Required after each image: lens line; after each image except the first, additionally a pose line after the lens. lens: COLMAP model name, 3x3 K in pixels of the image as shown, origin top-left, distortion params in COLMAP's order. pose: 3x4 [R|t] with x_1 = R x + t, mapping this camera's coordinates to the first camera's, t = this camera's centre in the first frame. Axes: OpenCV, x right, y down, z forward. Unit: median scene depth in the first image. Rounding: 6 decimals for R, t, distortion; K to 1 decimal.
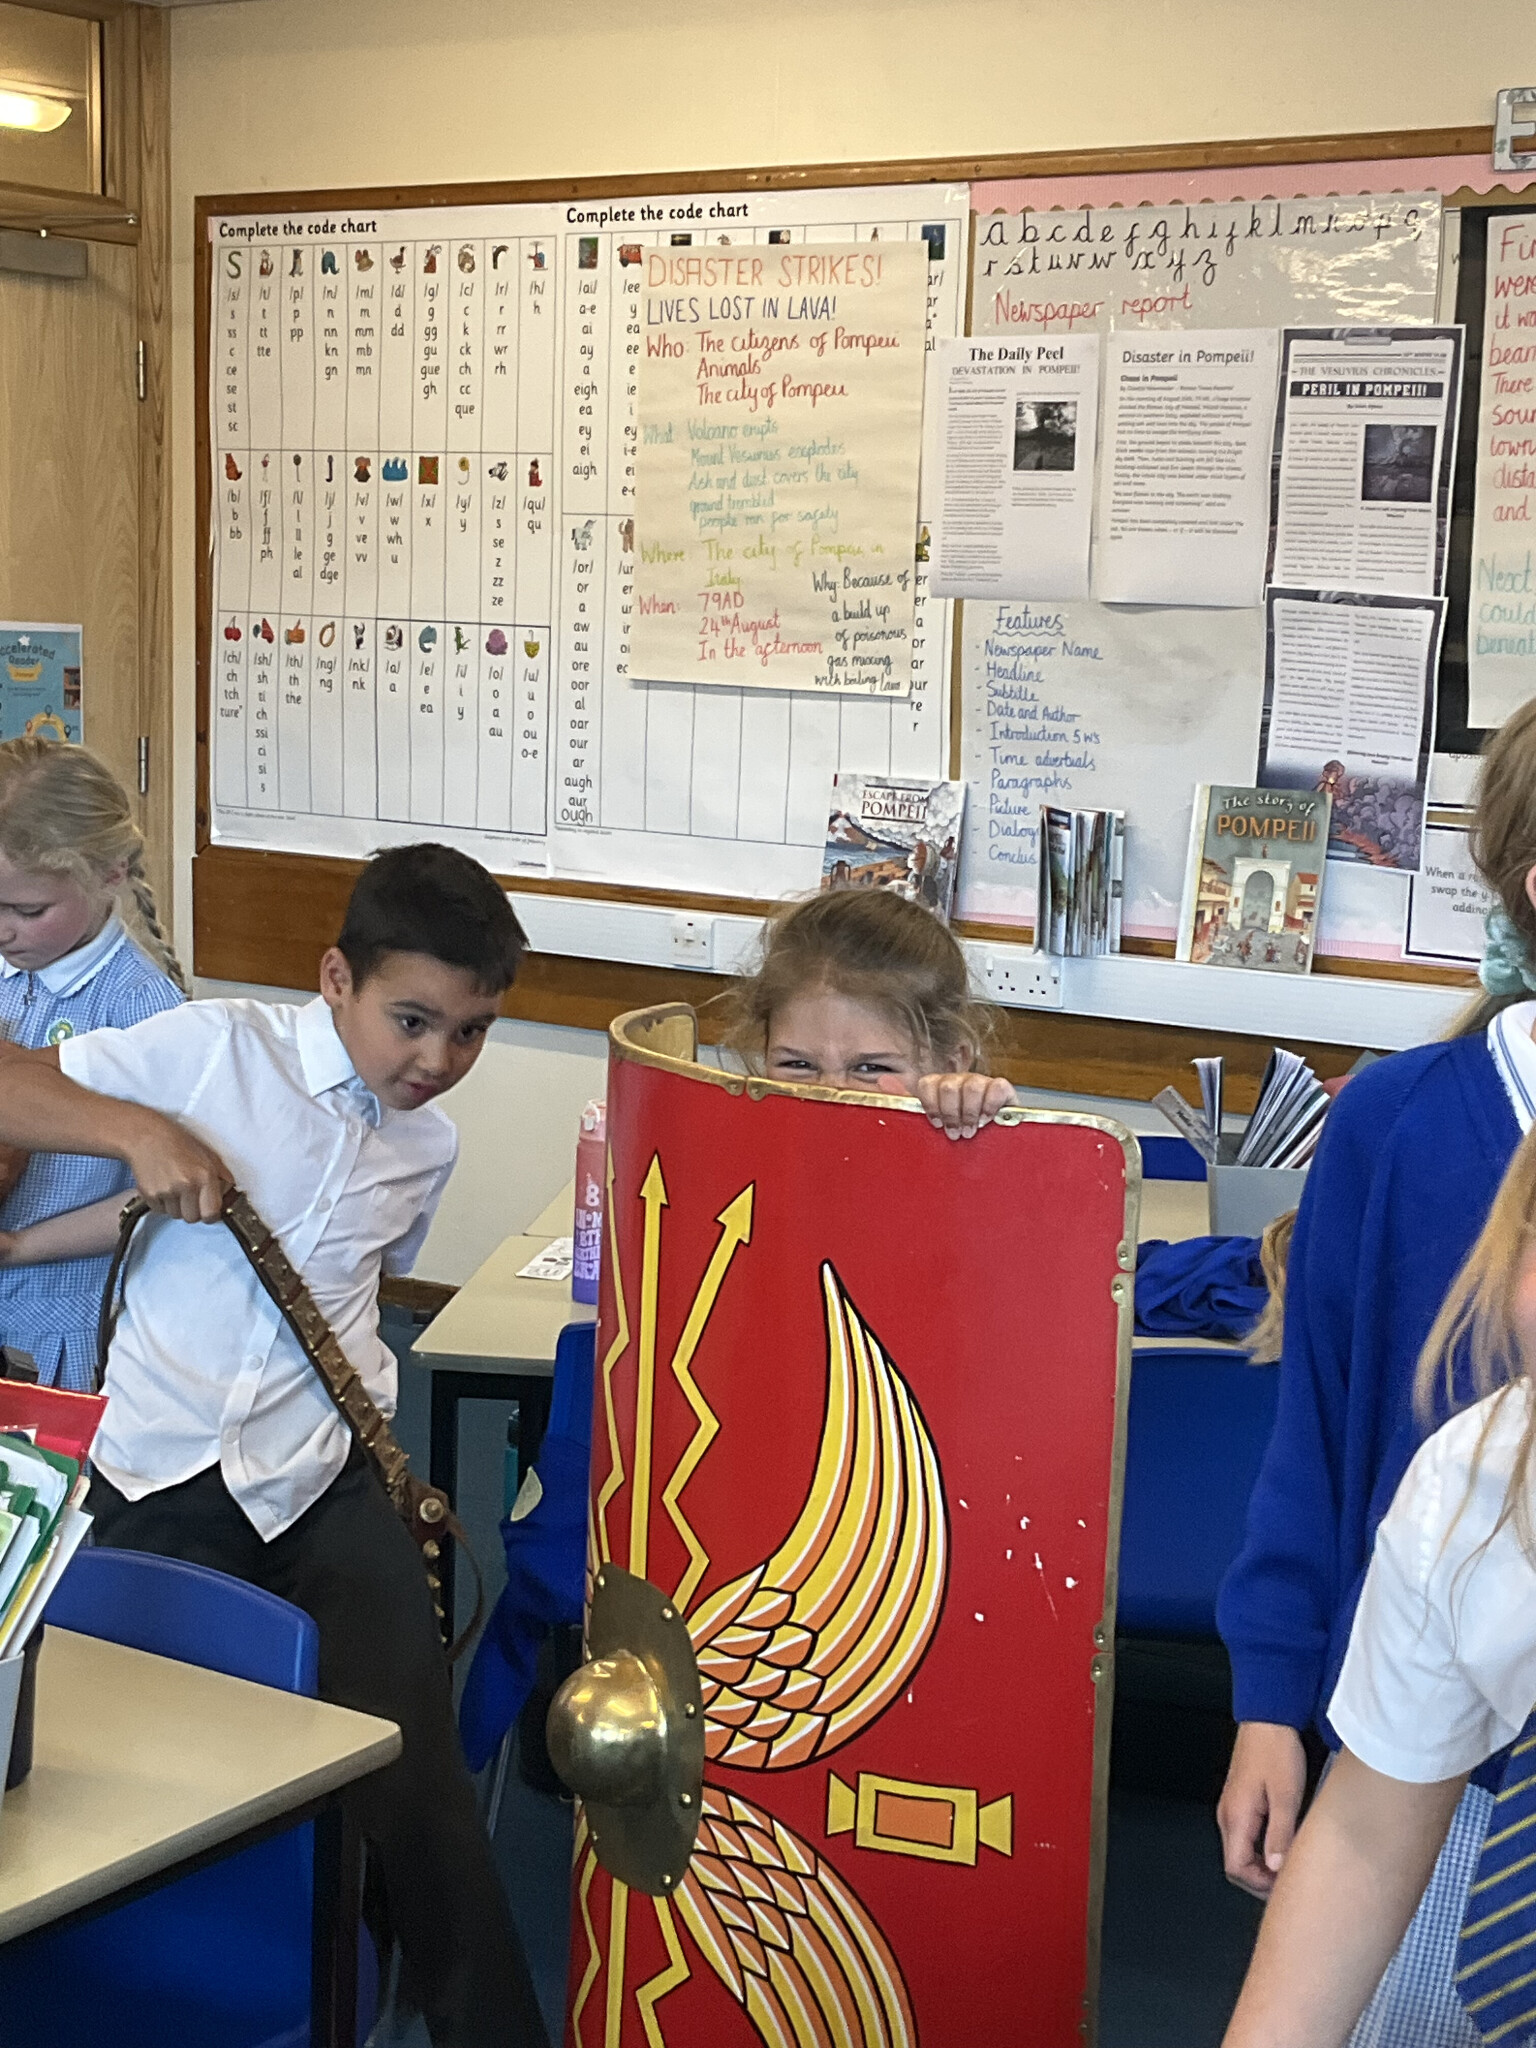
lens RADIAL K [[3263.0, 0, 768.0], [0, 3263.0, 1024.0], [0, 0, 1]] dist [0.073204, 0.130913]
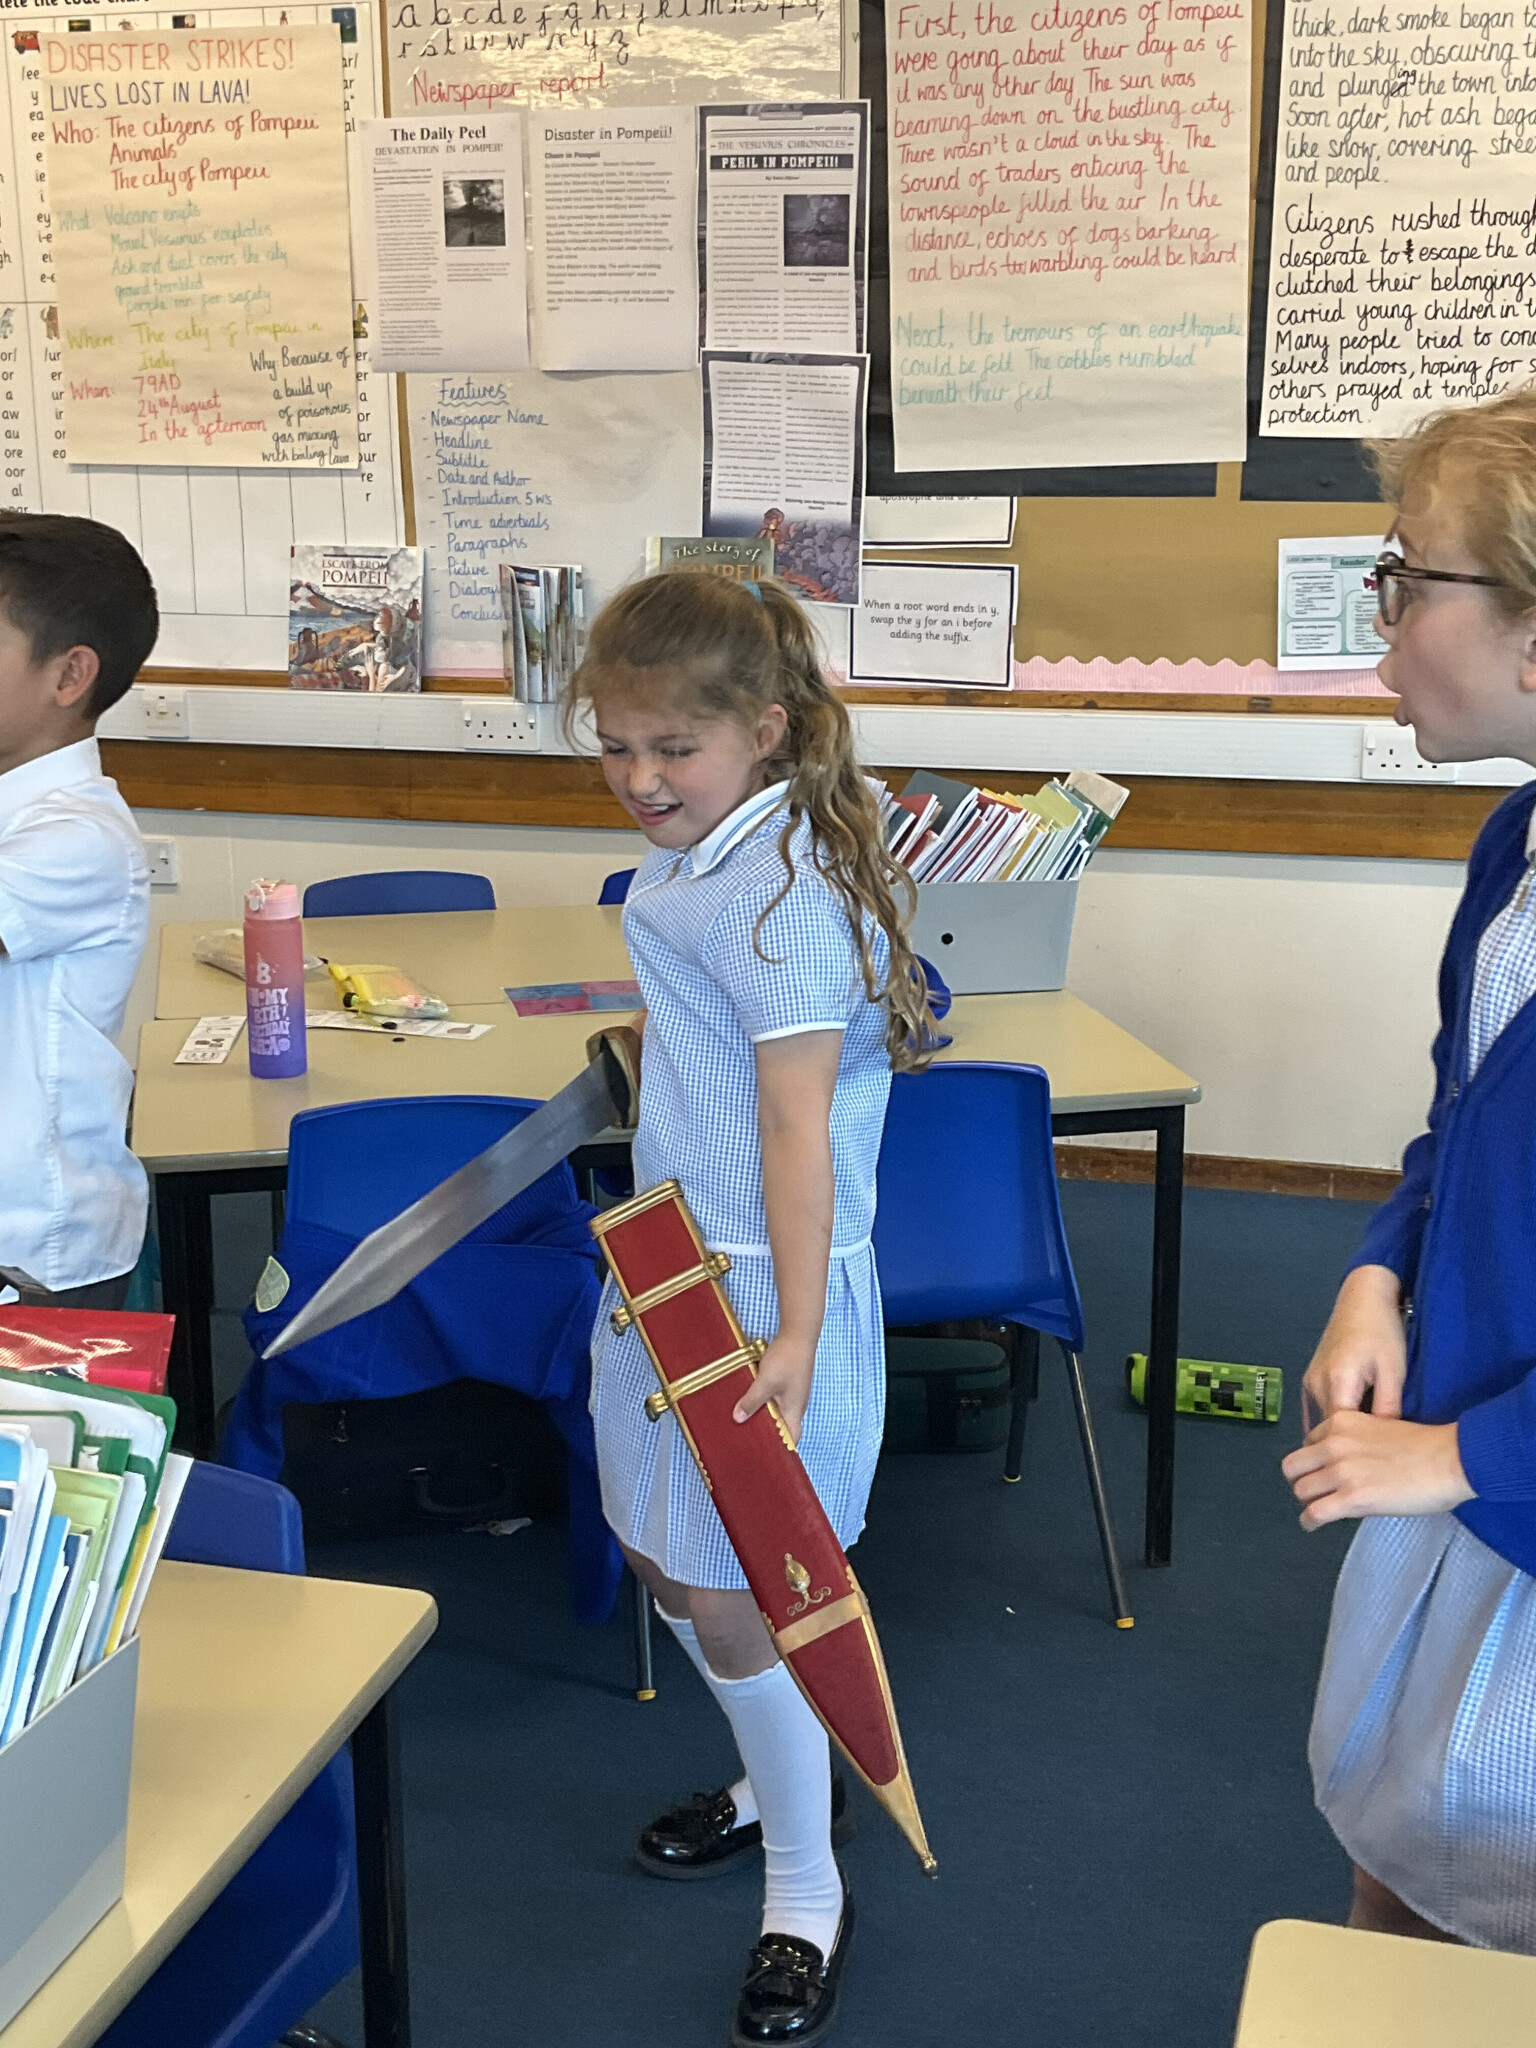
lens RADIAL K [[2633.1, 0, 777.1], [0, 2633.1, 1012.1], [0, 0, 1]] dist [0.153608, -0.363273]
pose [[0.951767, -0.109490, 0.286621, -0.098061], [0.079495, 0.990260, 0.114307, -0.012965], [-0.296344, -0.086009, 0.951201, 0.120677]]
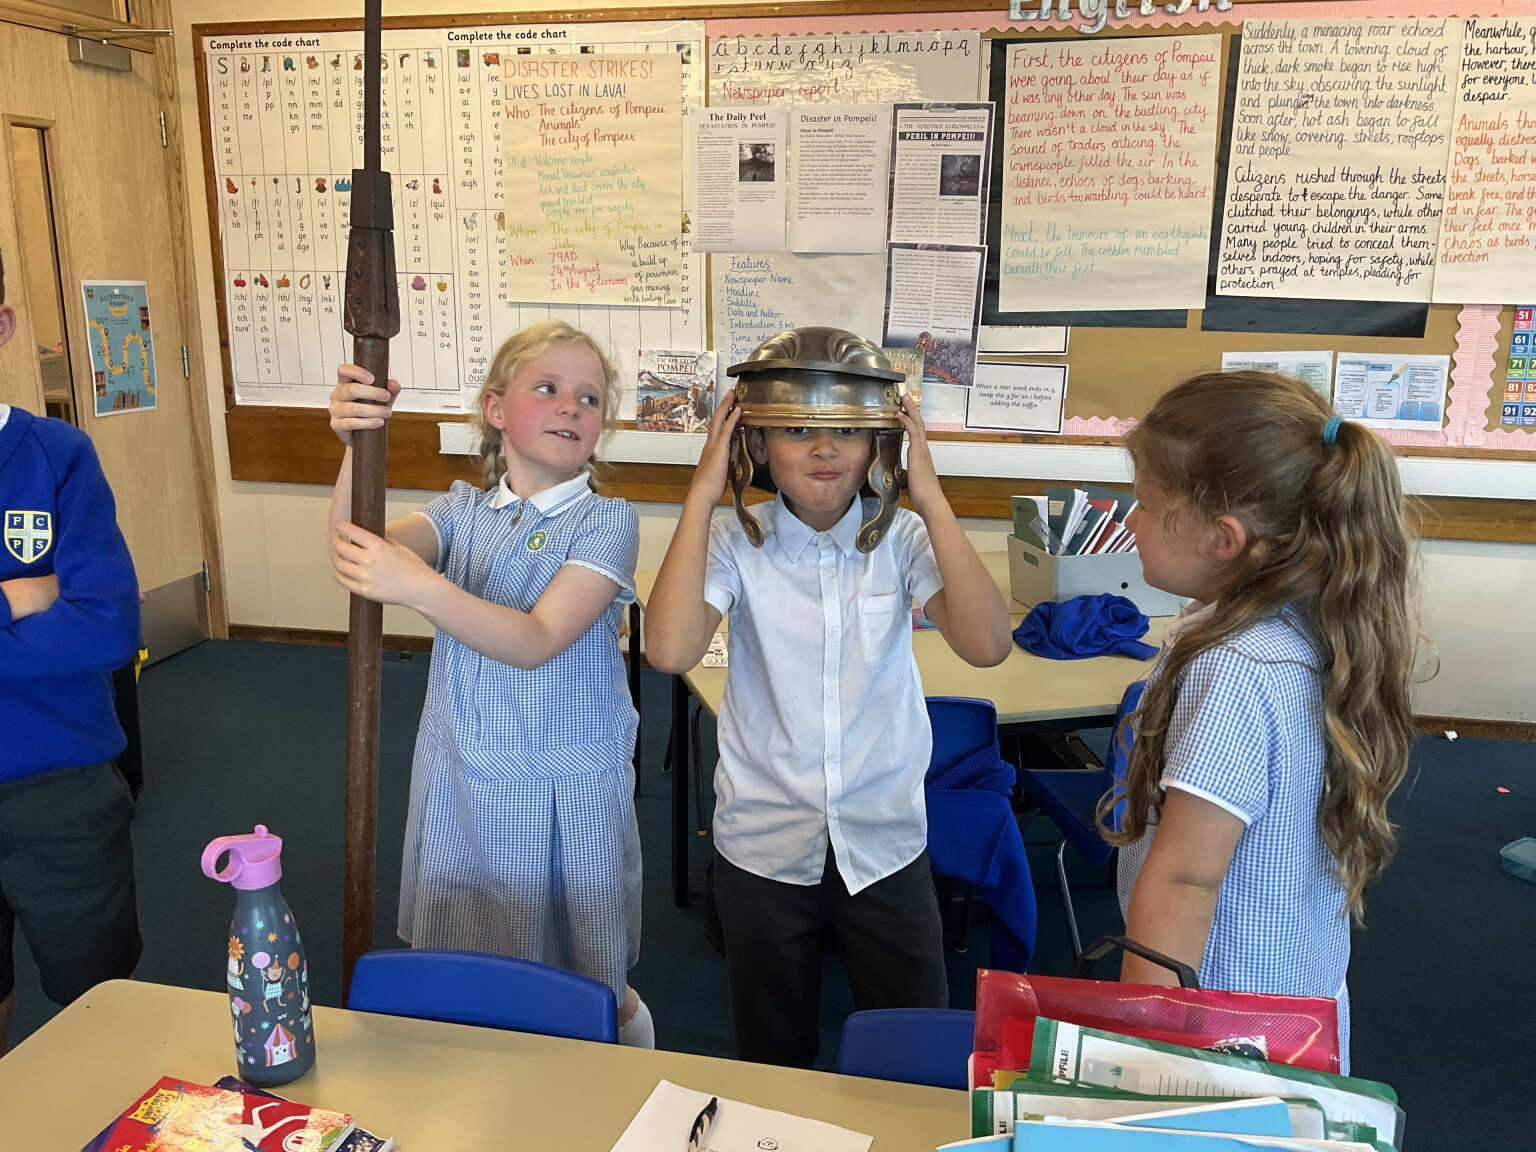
lens RADIAL K [[1285.5, 0, 769.4], [0, 1285.5, 586.3], [0, 0, 1]] dist [0.100470, -0.223225]
pose [[0.926243, -0.112194, 0.359841, -0.202403], [0.070494, 0.989391, 0.127025, -0.032403], [-0.370275, -0.092290, 0.924326, 0.283476]]
